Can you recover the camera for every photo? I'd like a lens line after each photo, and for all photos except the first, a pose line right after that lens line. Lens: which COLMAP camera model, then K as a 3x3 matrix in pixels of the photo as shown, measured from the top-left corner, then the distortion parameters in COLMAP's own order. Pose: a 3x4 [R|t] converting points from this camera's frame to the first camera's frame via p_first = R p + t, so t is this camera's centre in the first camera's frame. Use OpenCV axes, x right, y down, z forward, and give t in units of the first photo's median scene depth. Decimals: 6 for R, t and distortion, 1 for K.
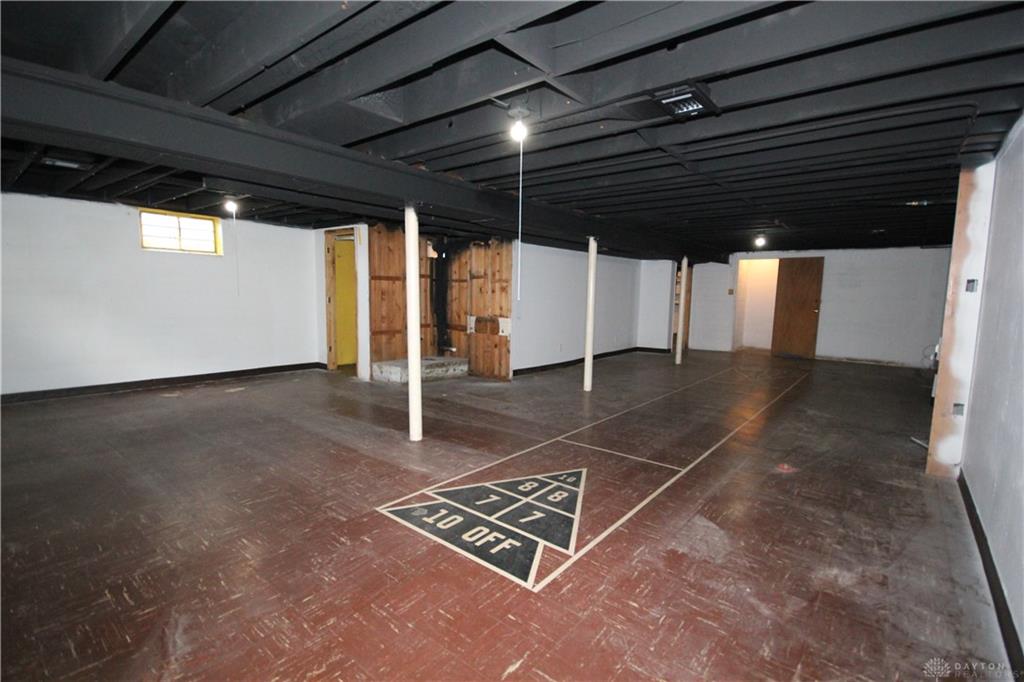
lens RADIAL K [[480.3, 0, 515.1], [0, 480.3, 348.3], [0, 0, 1]] dist [-0.001759, 0.000208]
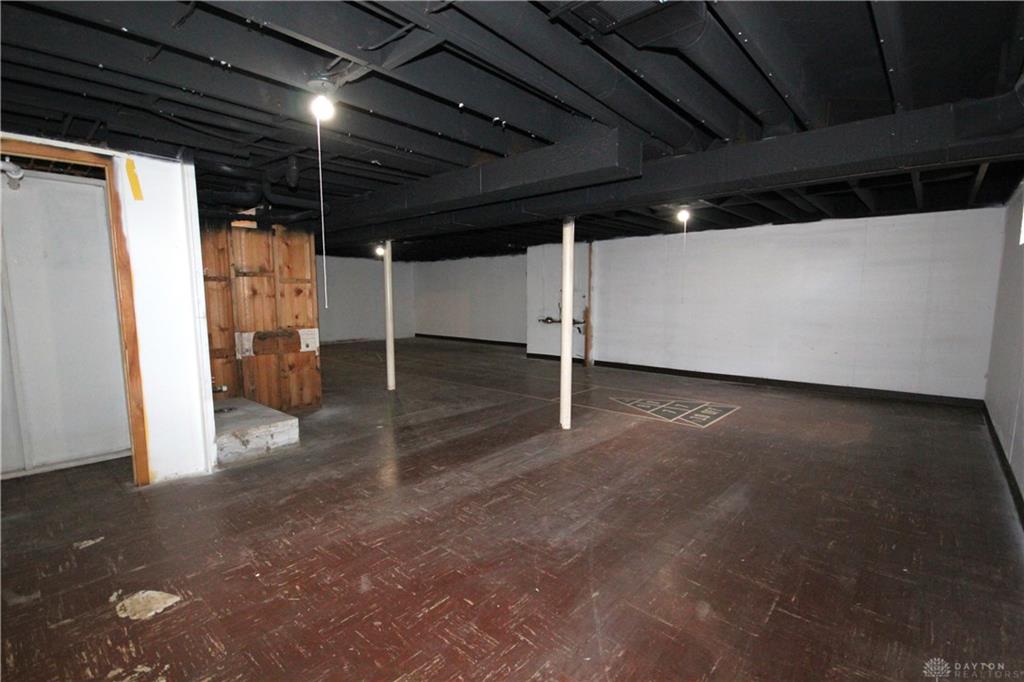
lens RADIAL K [[480.3, 0, 515.1], [0, 480.3, 348.3], [0, 0, 1]] dist [-0.001759, 0.000208]
pose [[0.031199, -0.128167, 0.991262, -1.134760], [0.116527, 0.985448, 0.123748, -0.127823], [-0.992697, 0.111648, 0.045680, 0.912103]]
